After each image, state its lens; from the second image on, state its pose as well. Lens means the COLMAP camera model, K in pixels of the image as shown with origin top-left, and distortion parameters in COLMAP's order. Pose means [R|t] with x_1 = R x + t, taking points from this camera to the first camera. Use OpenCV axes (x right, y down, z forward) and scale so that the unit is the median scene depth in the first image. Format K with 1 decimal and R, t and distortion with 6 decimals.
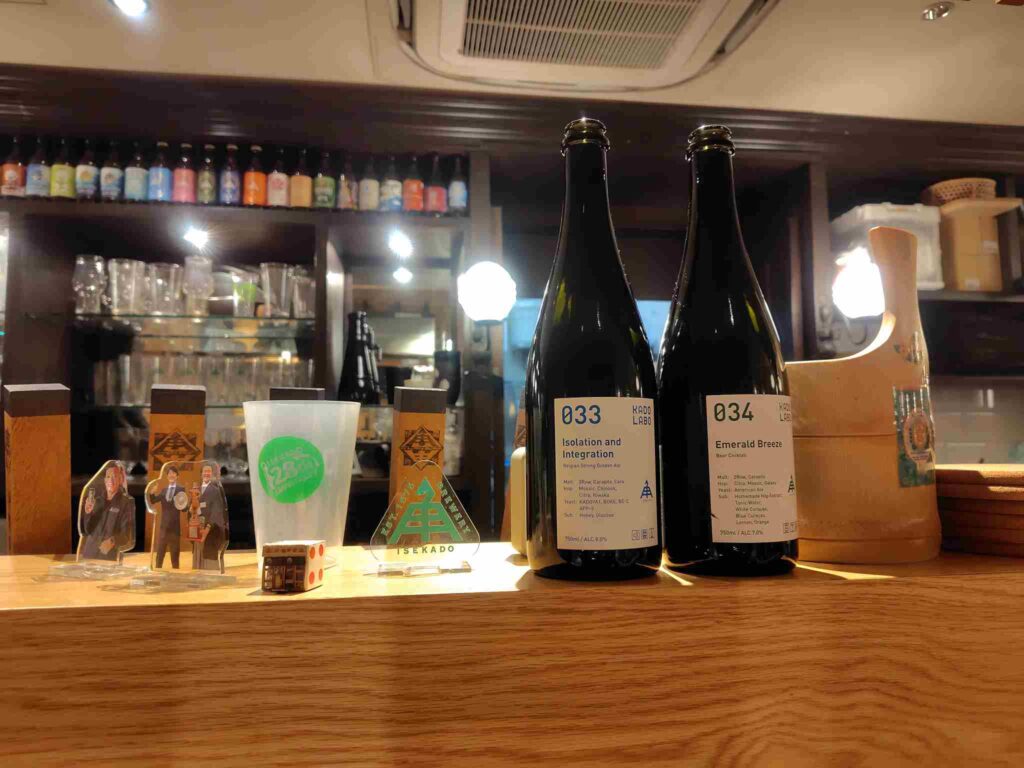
lens RADIAL K [[664.3, 0, 514.6], [0, 664.3, 377.1], [0, 0, 1]] dist [-0.000651, -0.028015]
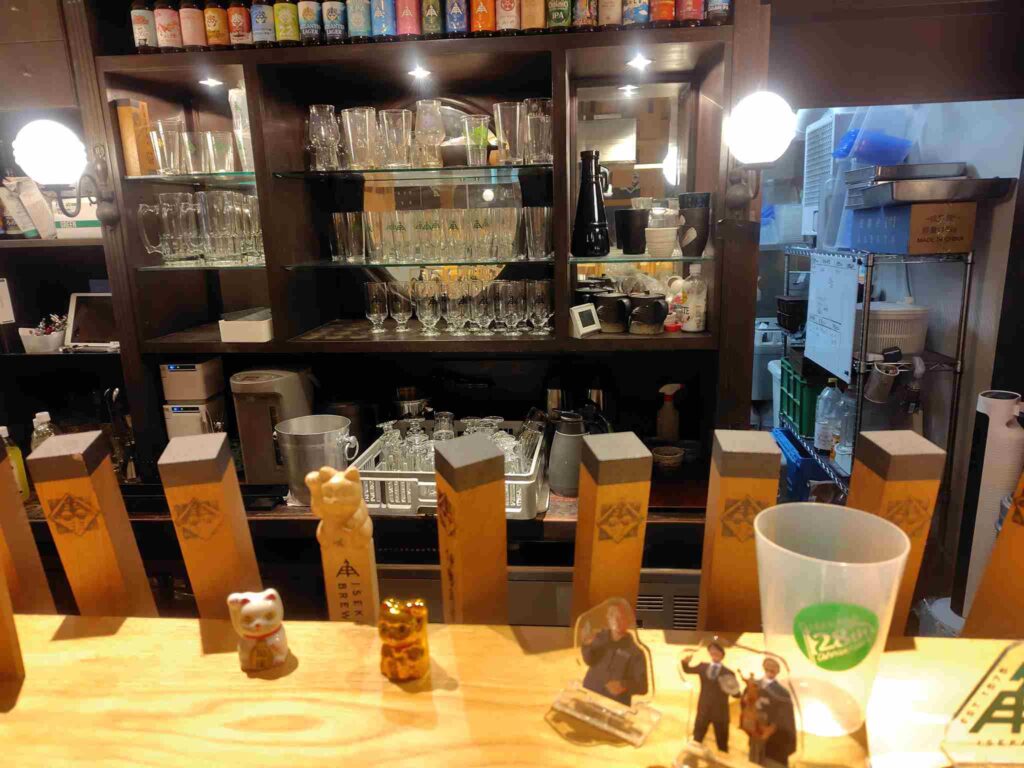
lens RADIAL K [[664.3, 0, 514.9], [0, 664.3, 384.0], [0, 0, 1]] dist [-0.000651, -0.028015]
pose [[0.968034, 0.044956, -0.246757, -0.112971], [0.035257, 0.949648, 0.311330, -0.087945], [0.248329, -0.310078, 0.917706, 0.054292]]
